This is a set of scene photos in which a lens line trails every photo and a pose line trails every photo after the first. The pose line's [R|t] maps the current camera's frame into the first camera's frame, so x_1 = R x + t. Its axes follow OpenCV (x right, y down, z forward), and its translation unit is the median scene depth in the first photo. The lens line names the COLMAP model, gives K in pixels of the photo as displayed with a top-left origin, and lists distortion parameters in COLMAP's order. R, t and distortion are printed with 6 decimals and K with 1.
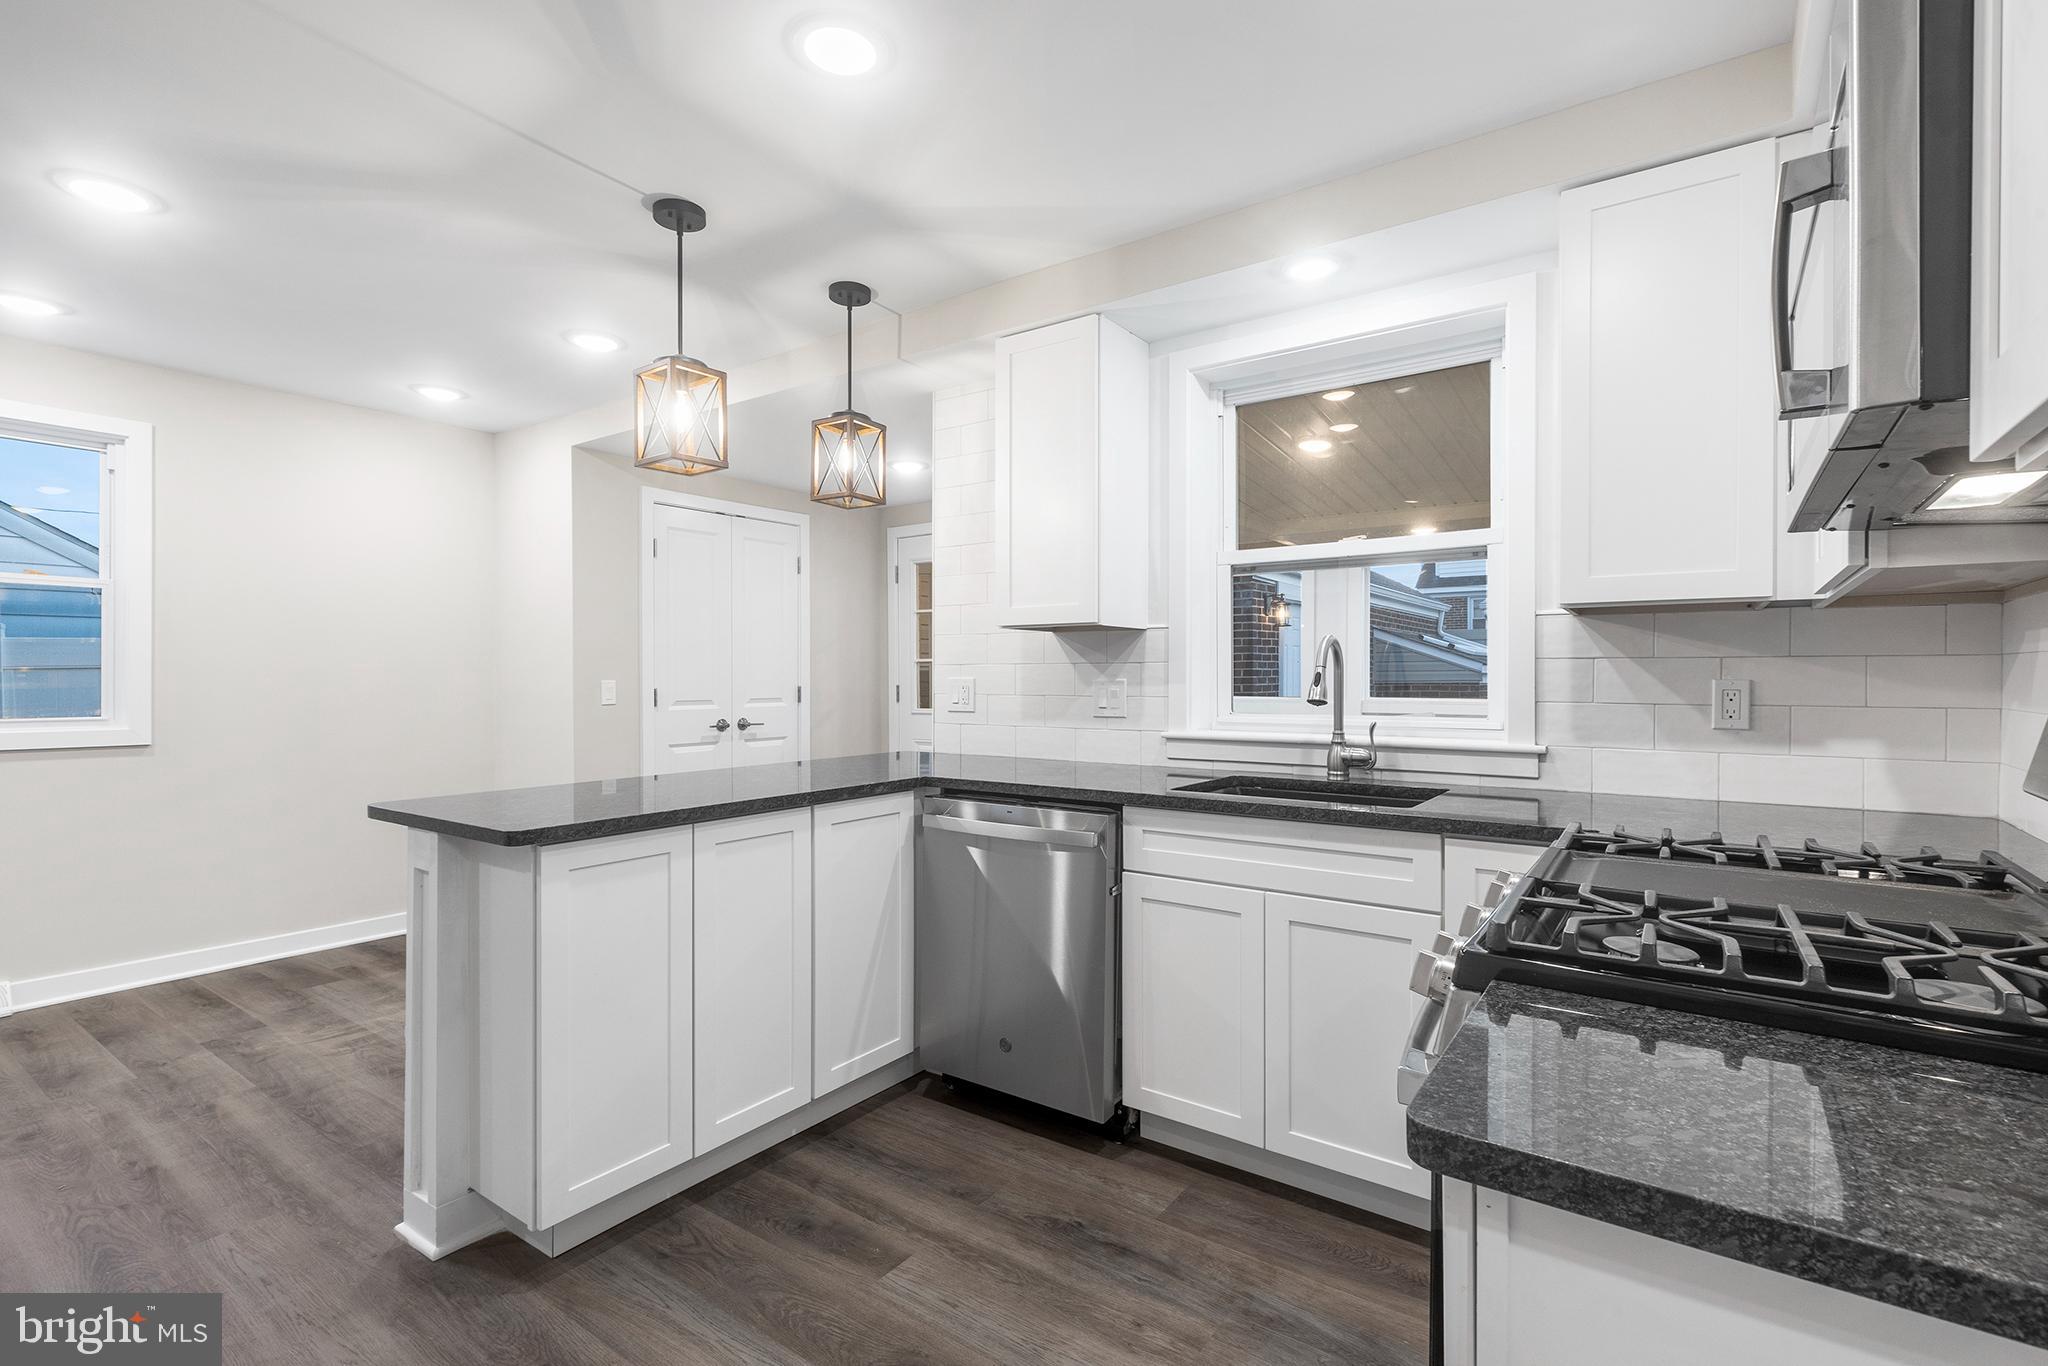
lens RADIAL K [[931.8, 0, 1034.6], [0, 931.8, 672.7], [0, 0, 1]] dist [-0.001592, -0.000181]
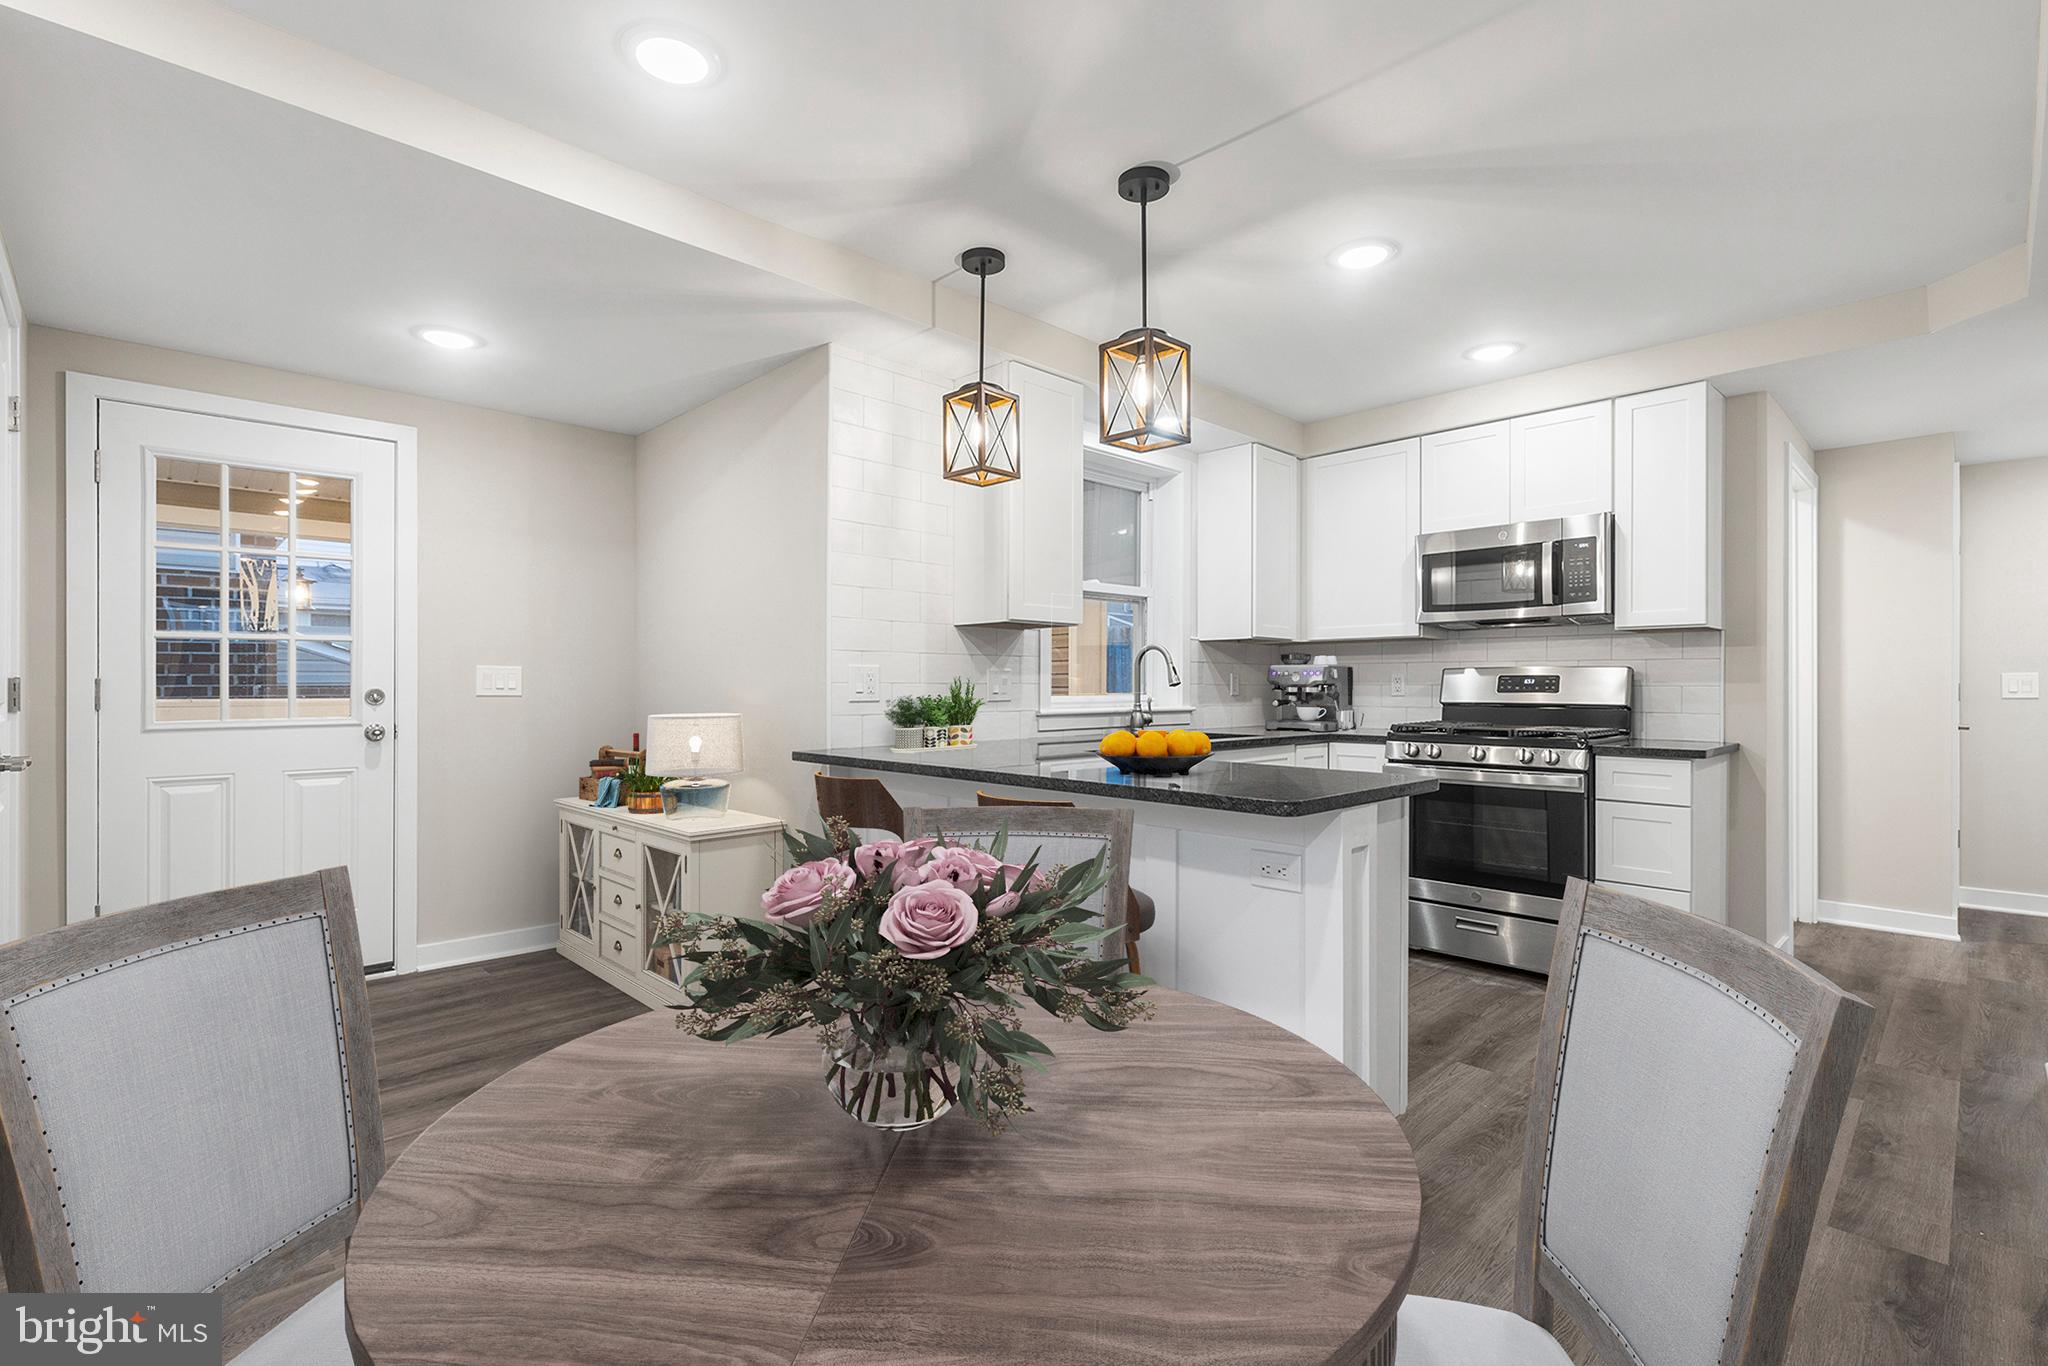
lens RADIAL K [[928.6, 0, 1024.0], [0, 928.6, 683.0], [0, 0, 1]] dist [0.000272, 0.000002]
pose [[0.183411, 0.004456, 0.983026, -1.303629], [-0.005826, 0.999977, -0.003446, 0.034519], [-0.983019, -0.005095, 0.183433, 0.910629]]
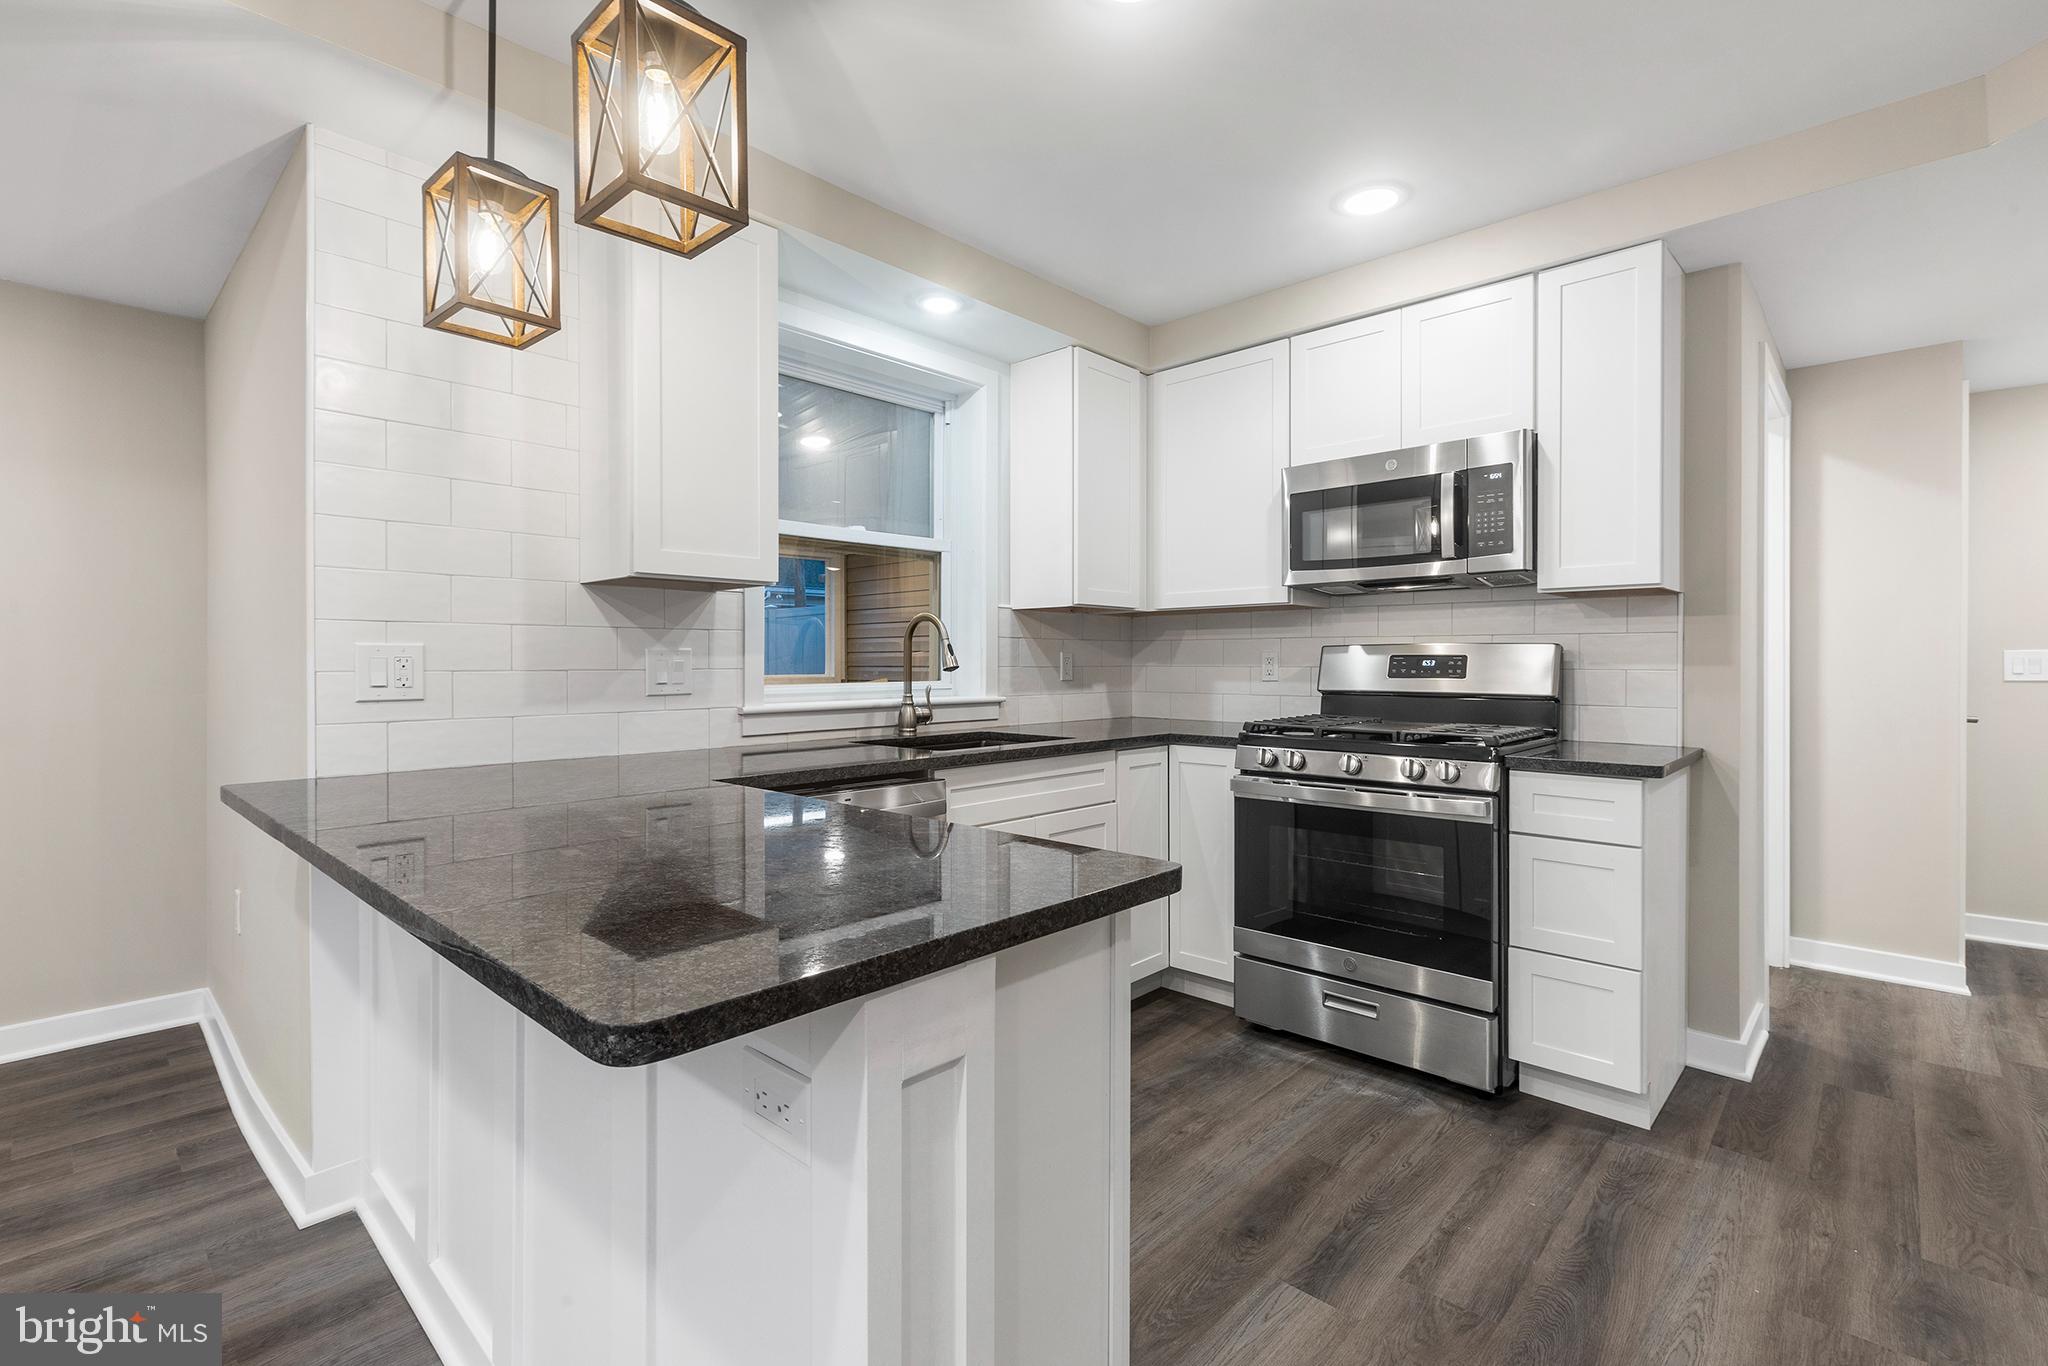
lens RADIAL K [[925.8, 0, 1028.0], [0, 925.8, 662.9], [0, 0, 1]] dist [0.002048, -0.000373]
pose [[0.131847, -0.001488, 0.991269, -0.826867], [-0.003310, 0.999993, 0.001941, 0.020461], [-0.991264, -0.003537, 0.131842, 0.704348]]
